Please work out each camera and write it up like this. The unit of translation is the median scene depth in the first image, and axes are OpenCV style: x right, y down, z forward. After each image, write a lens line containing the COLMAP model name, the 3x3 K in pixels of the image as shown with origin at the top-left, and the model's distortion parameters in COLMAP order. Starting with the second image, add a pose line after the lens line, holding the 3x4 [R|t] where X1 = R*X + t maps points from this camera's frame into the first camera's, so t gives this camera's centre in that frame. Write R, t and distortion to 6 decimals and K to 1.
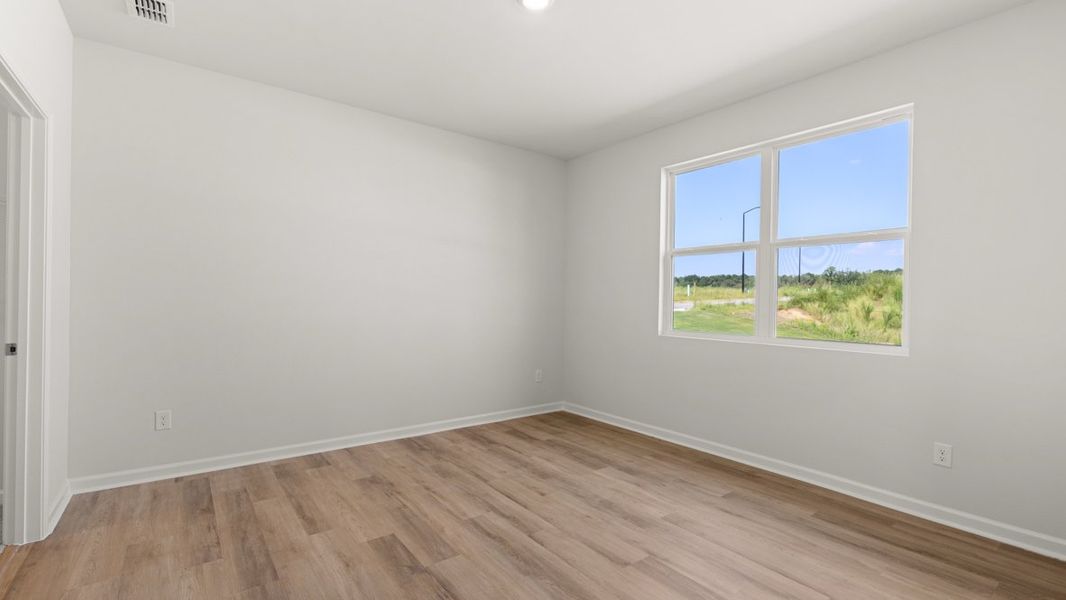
lens RADIAL K [[459.8, 0, 534.5], [0, 459.8, 301.5], [0, 0, 1]] dist [-0.000631, 0.000434]
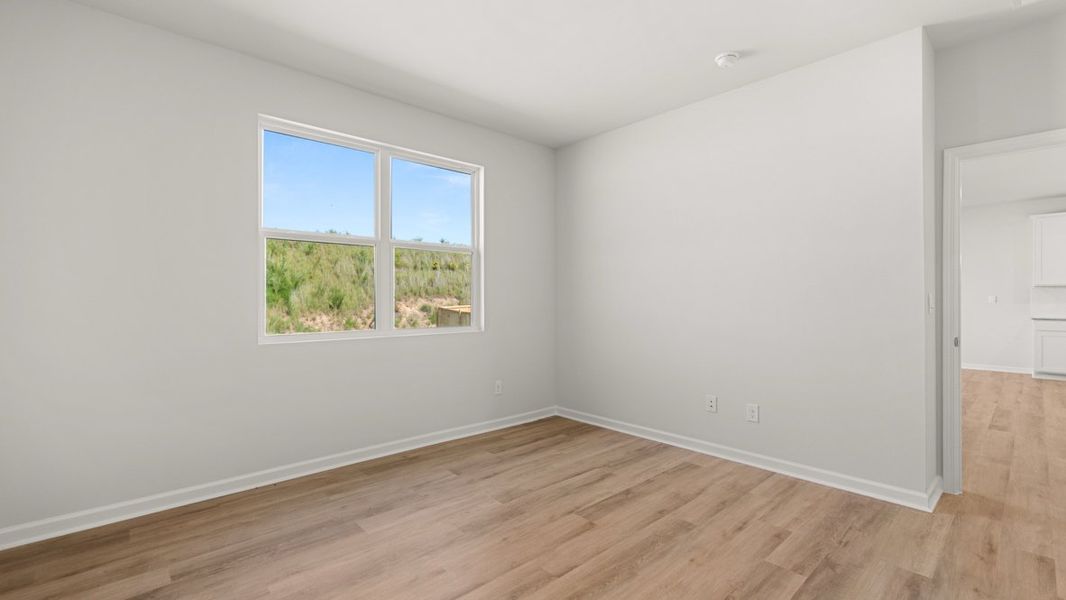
lens RADIAL K [[456.8, 0, 528.1], [0, 456.8, 293.7], [0, 0, 1]] dist [-0.000219, -0.000097]
pose [[-0.075246, -0.002213, 0.997163, -0.646428], [0.001464, 0.999996, 0.002330, -0.008336], [-0.997164, 0.001635, -0.075243, 0.859259]]
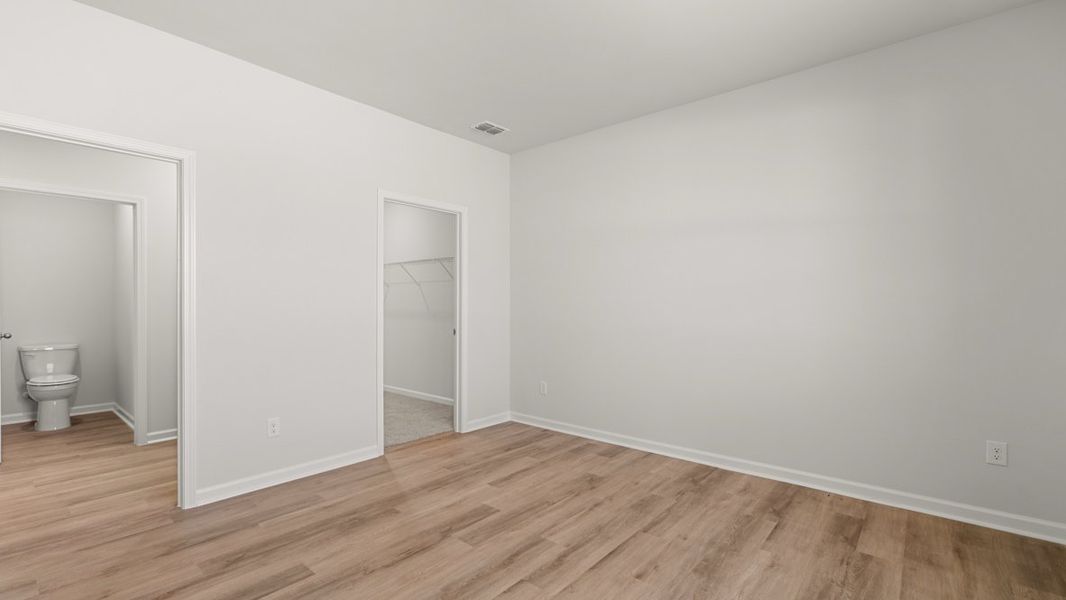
lens RADIAL K [[459.8, 0, 534.5], [0, 459.8, 301.5], [0, 0, 1]] dist [-0.000631, 0.000434]
pose [[0.215801, -0.022123, -0.976187, 0.638717], [0.002391, 0.999752, -0.022128, 0.011332], [0.976434, 0.002441, 0.215800, 0.644499]]
